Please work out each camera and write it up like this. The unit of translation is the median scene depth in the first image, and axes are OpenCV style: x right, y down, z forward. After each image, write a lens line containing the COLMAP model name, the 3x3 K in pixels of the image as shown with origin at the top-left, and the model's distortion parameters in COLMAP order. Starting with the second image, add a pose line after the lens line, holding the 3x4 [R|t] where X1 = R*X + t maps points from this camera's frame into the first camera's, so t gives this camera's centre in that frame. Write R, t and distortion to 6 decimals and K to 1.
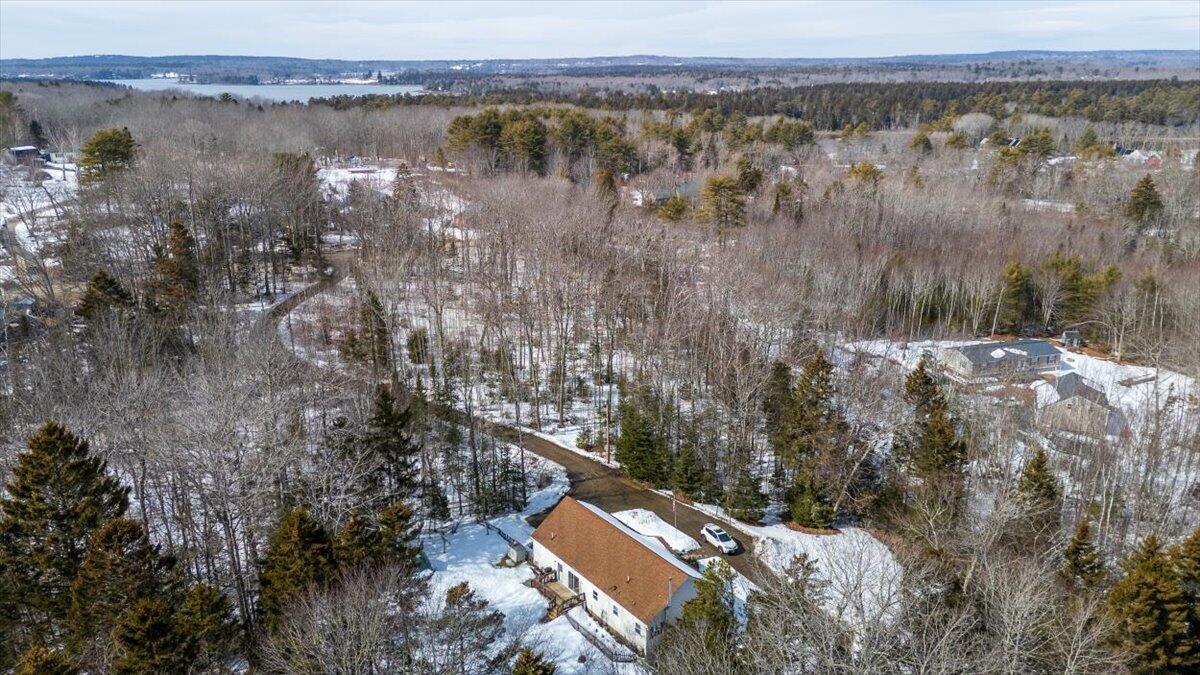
lens RADIAL K [[881.9, 0, 600.0], [0, 881.9, 337.5], [0, 0, 1]] dist [0.076132, -0.072198]
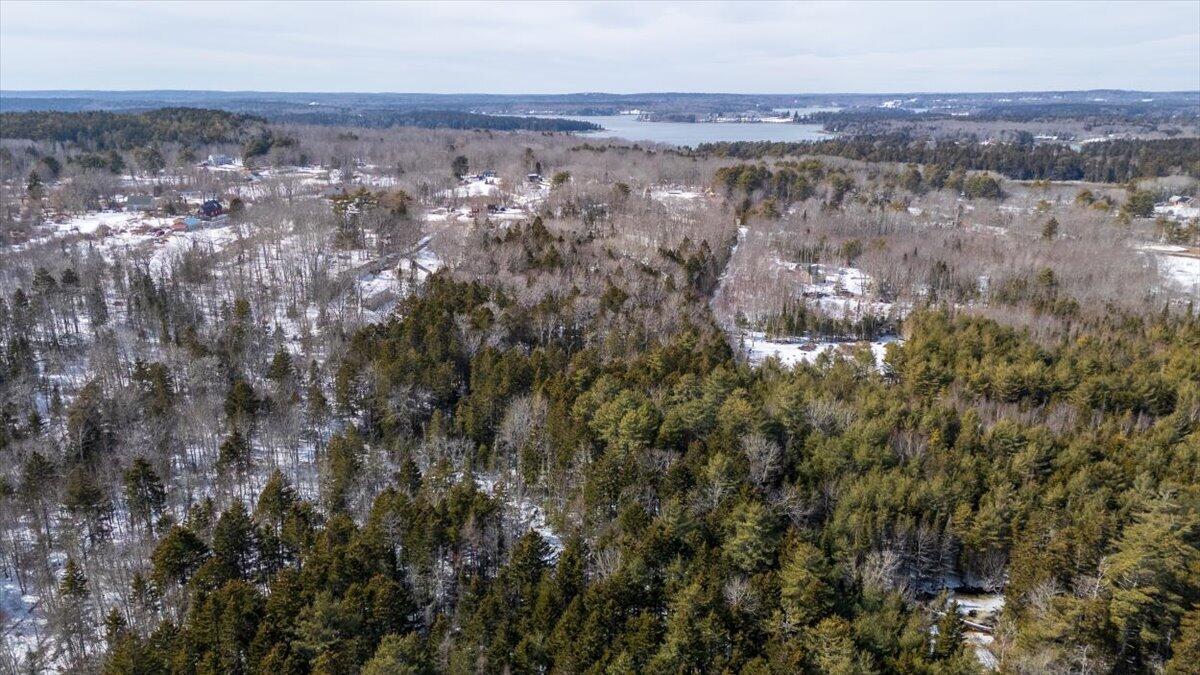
lens RADIAL K [[881.9, 0, 600.0], [0, 881.9, 337.5], [0, 0, 1]] dist [0.076132, -0.072198]
pose [[0.888007, 0.130293, -0.440985, 0.068696], [-0.143963, 0.989580, 0.002484, 0.020882], [0.436713, 0.061279, 0.897511, -0.113269]]
